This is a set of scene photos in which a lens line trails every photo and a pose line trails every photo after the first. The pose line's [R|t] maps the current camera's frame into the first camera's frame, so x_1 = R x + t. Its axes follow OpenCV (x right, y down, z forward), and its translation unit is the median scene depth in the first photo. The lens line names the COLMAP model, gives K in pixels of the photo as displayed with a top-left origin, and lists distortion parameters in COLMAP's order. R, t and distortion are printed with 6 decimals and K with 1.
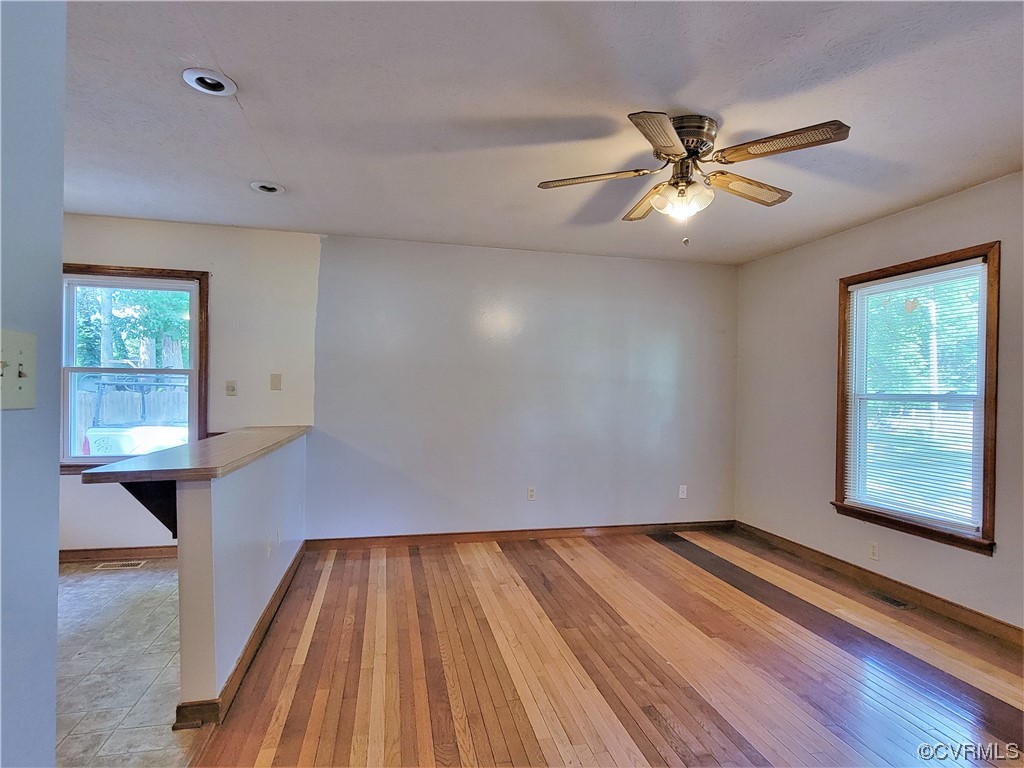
lens RADIAL K [[534.7, 0, 513.1], [0, 534.7, 390.6], [0, 0, 1]] dist [0.002572, -0.002458]
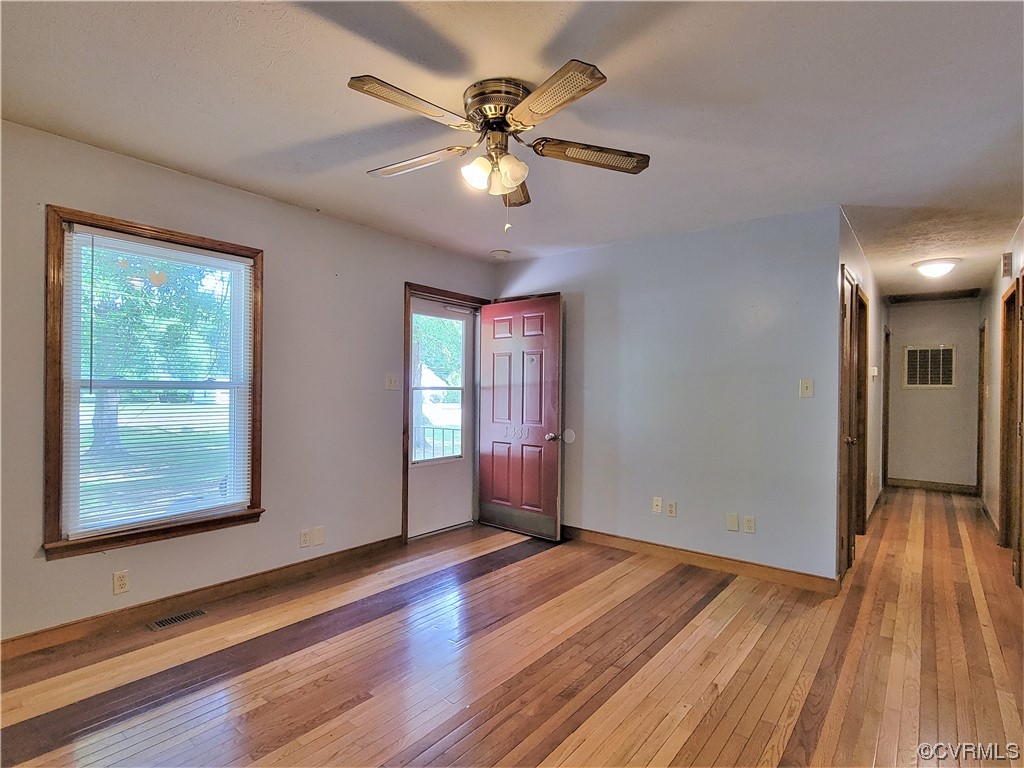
lens RADIAL K [[534.7, 0, 513.1], [0, 534.7, 390.6], [0, 0, 1]] dist [0.002572, -0.002458]
pose [[-0.625921, -0.024081, 0.779514, -0.270946], [-0.019365, 0.999695, 0.015334, -0.002093], [-0.779646, -0.005497, -0.626197, 0.997255]]
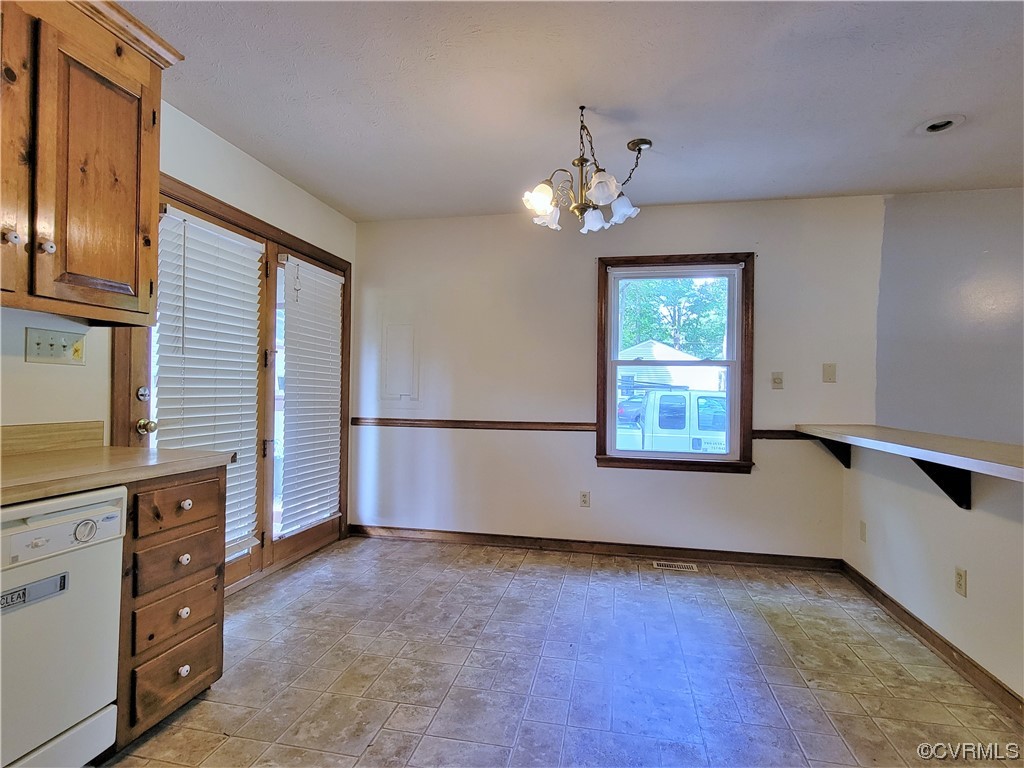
lens RADIAL K [[534.7, 0, 513.1], [0, 534.7, 390.6], [0, 0, 1]] dist [0.002572, -0.002458]
pose [[0.908810, -0.002981, -0.417199, -0.595826], [-0.001078, 0.999954, -0.009493, 0.022655], [0.417208, 0.009078, 0.908766, 0.007612]]
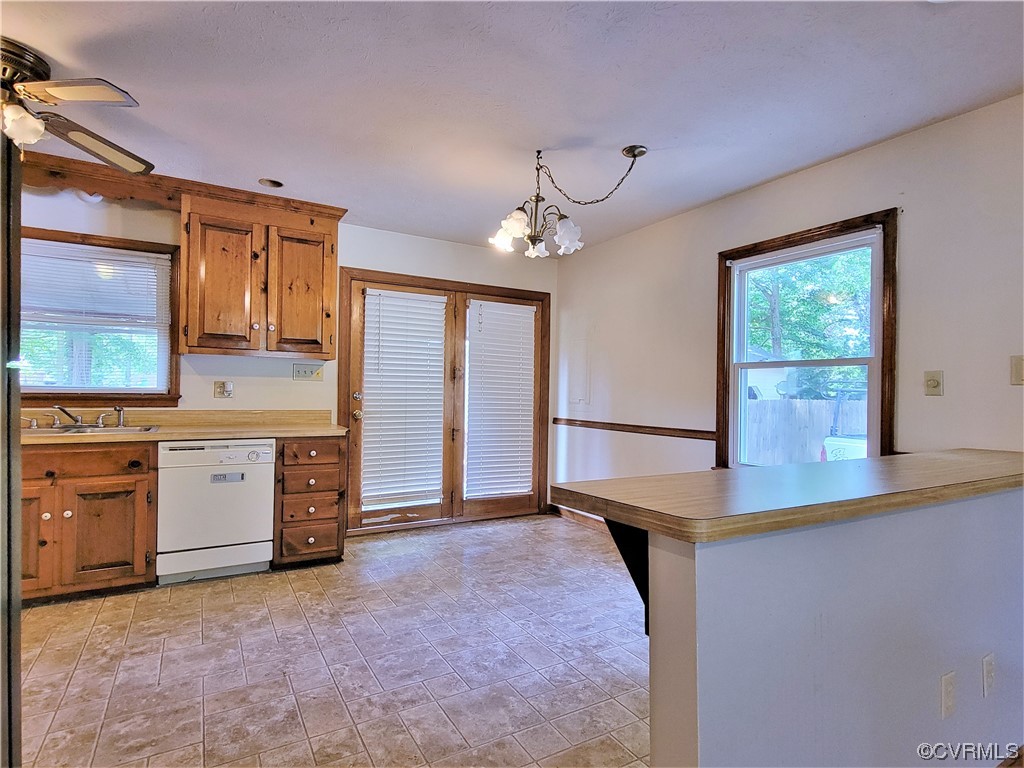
lens RADIAL K [[534.7, 0, 513.1], [0, 534.7, 390.6], [0, 0, 1]] dist [0.002572, -0.002458]
pose [[0.293685, -0.010899, -0.955840, -0.084368], [-0.014412, 0.999771, -0.015828, 0.022462], [0.955794, 0.018424, 0.293460, 0.378787]]
